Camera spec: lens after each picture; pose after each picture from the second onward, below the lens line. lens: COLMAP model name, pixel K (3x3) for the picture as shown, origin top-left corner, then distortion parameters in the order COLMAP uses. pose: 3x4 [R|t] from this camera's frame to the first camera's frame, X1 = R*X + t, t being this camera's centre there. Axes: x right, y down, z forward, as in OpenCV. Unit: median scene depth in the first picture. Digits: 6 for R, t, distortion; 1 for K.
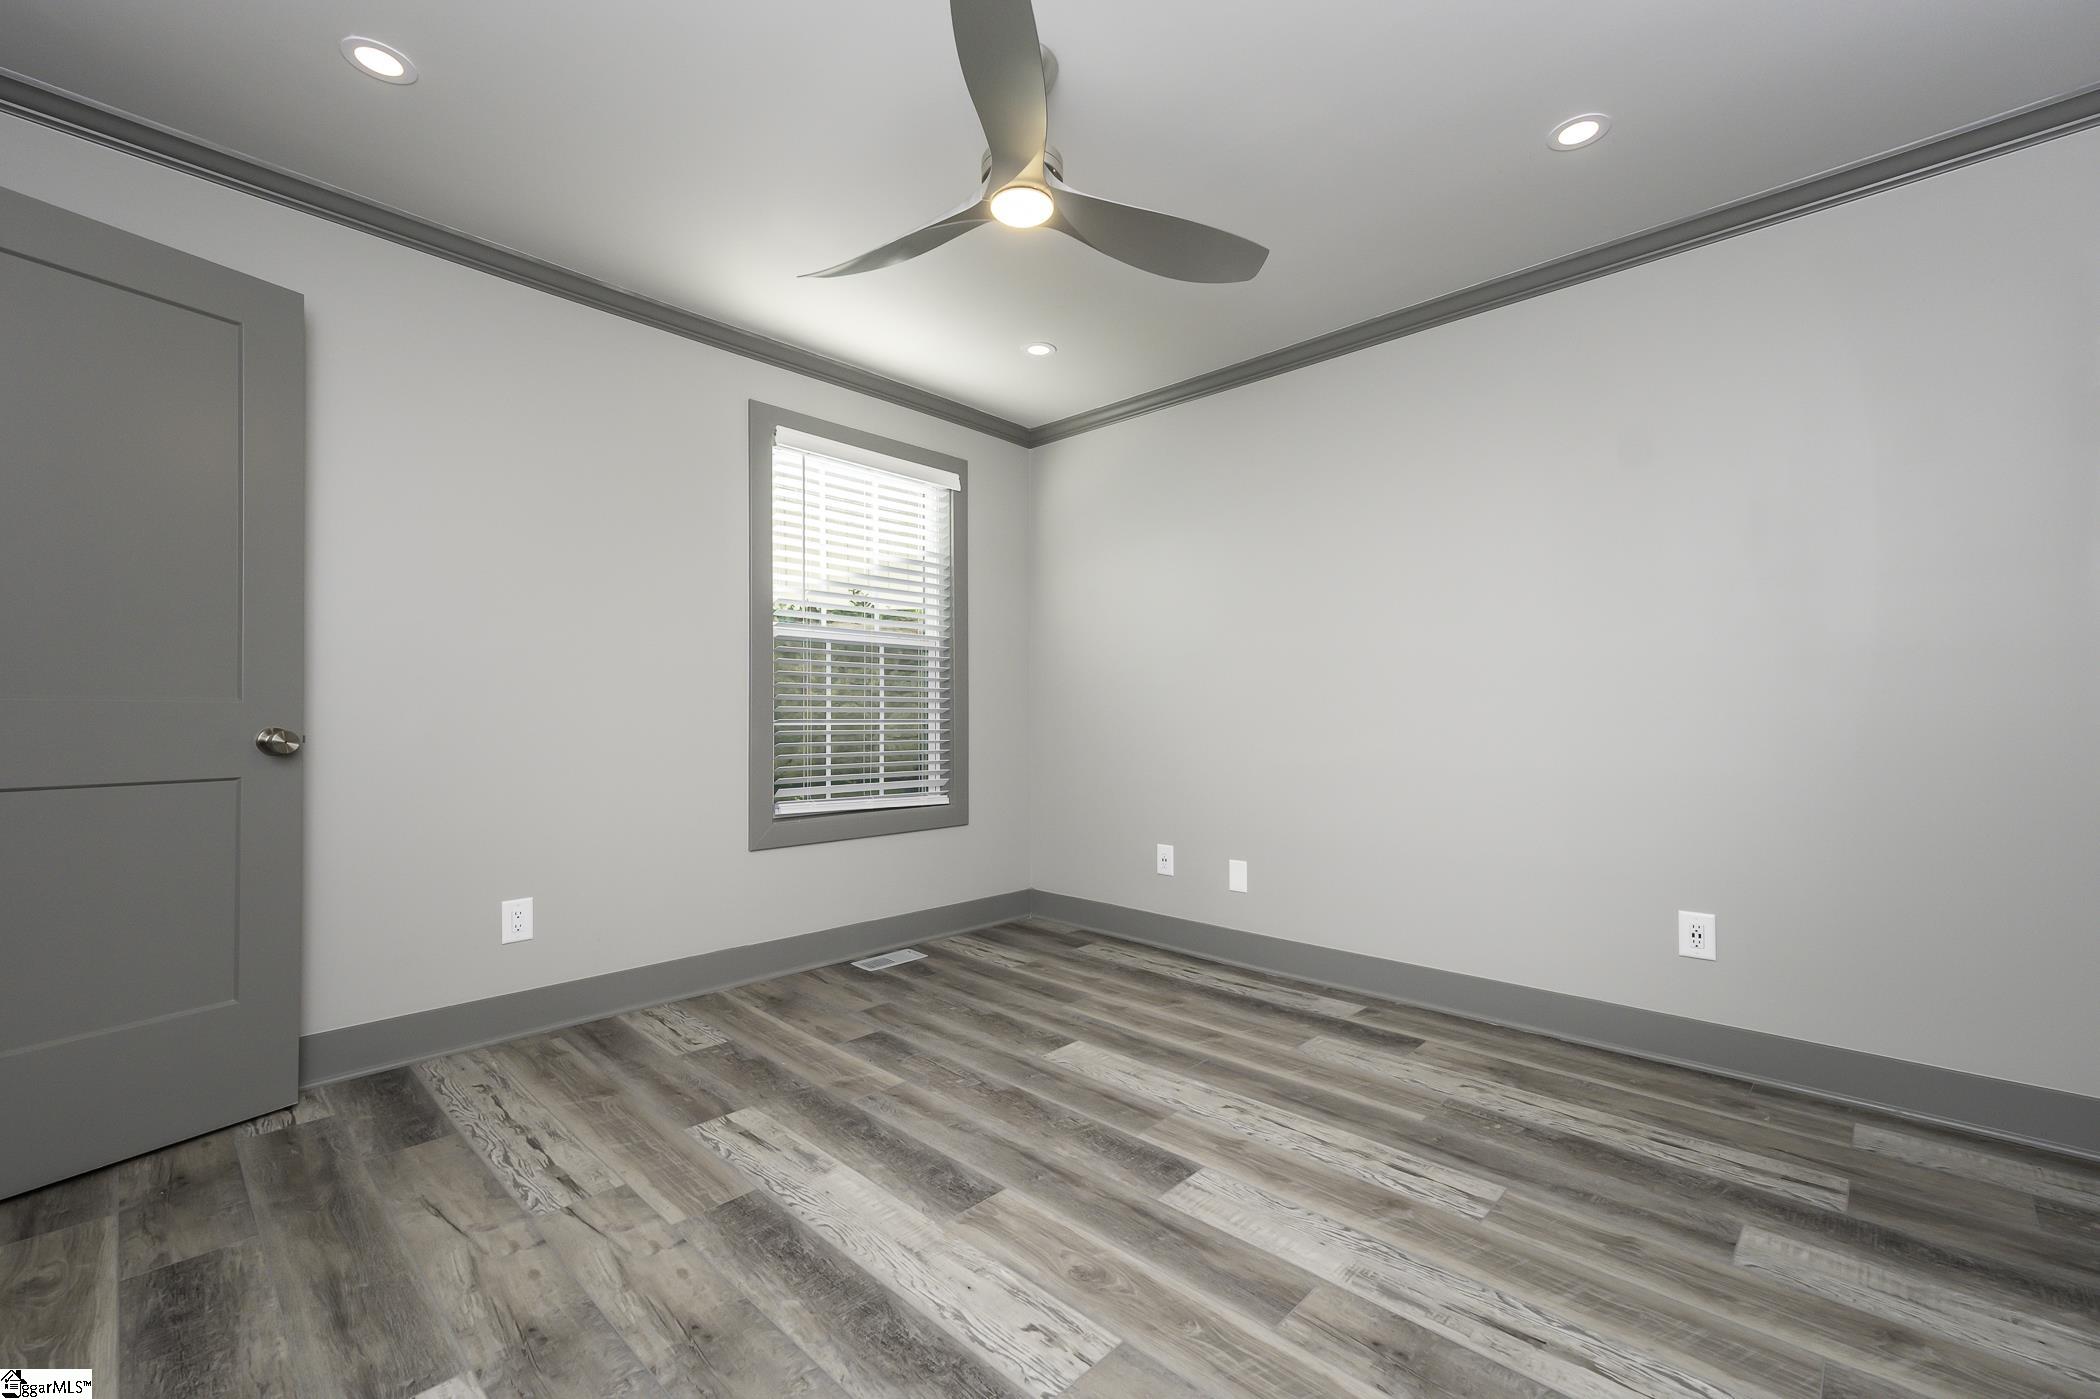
lens RADIAL K [[876.3, 0, 1054.6], [0, 876.3, 700.7], [0, 0, 1]] dist [0.014935, -0.000215]
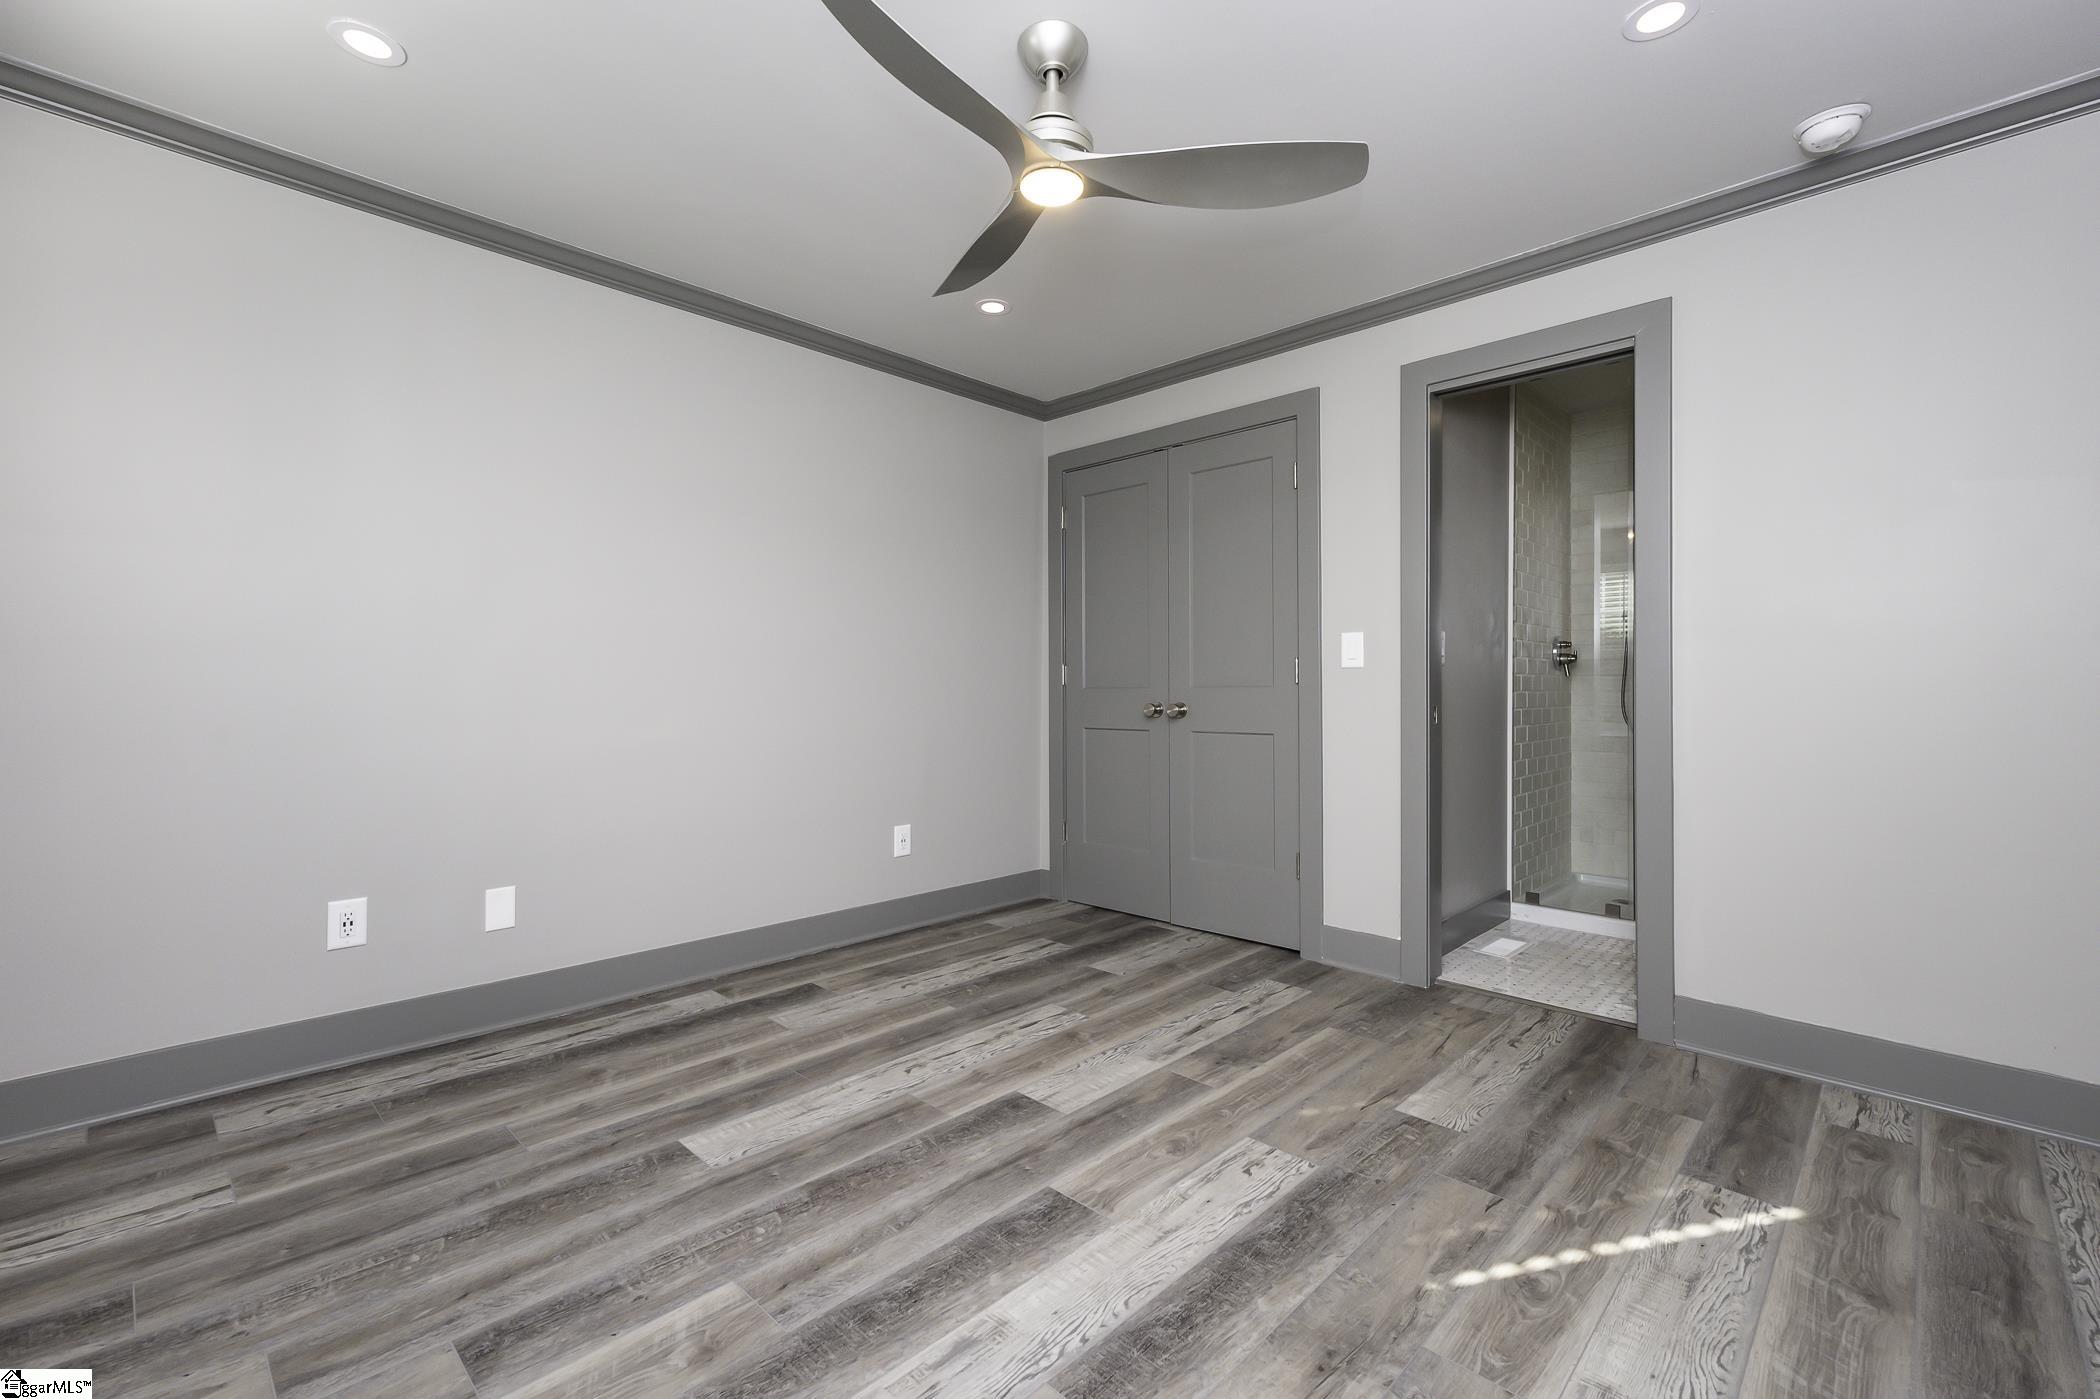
lens RADIAL K [[903.5, 0, 1050.6], [0, 903.5, 687.7], [0, 0, 1]] dist [0.014645, -0.000640]
pose [[0.009802, -0.000751, 0.999952, -0.939635], [-0.019969, 0.999800, 0.000946, 0.003570], [-0.999753, -0.019977, 0.009785, 0.890899]]
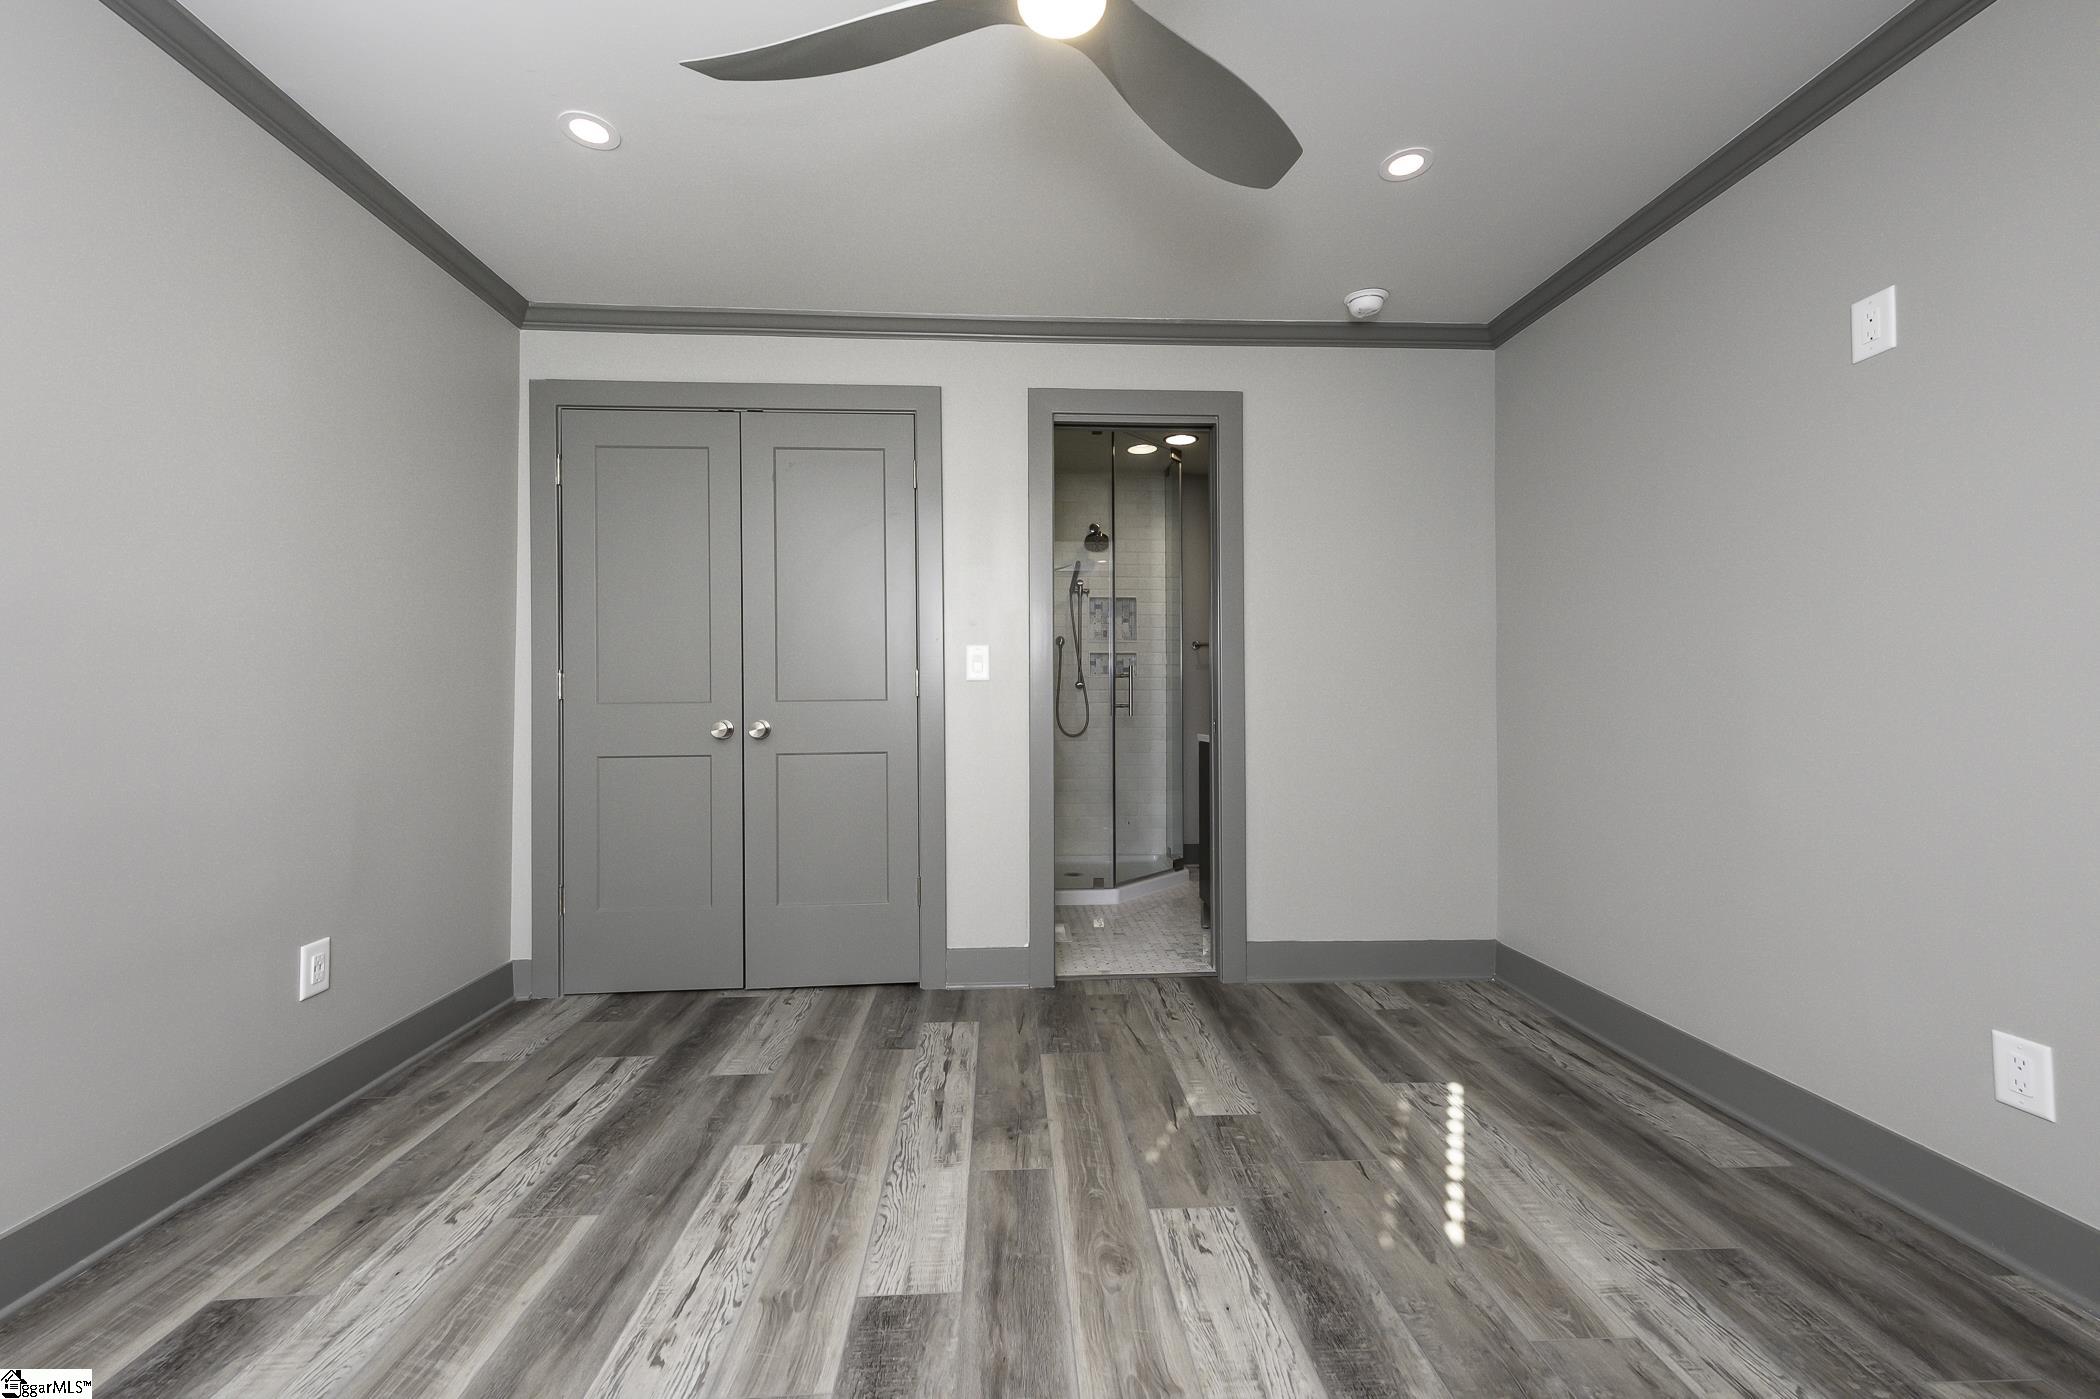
lens RADIAL K [[839.5, 0, 1052.3], [0, 839.5, 693.3], [0, 0, 1]] dist [0.016469, 0.000104]
pose [[-0.732200, 0.007879, 0.681044, -0.437888], [-0.008865, 0.999738, -0.021098, 0.010738], [-0.681032, -0.021485, -0.731939, 1.346854]]
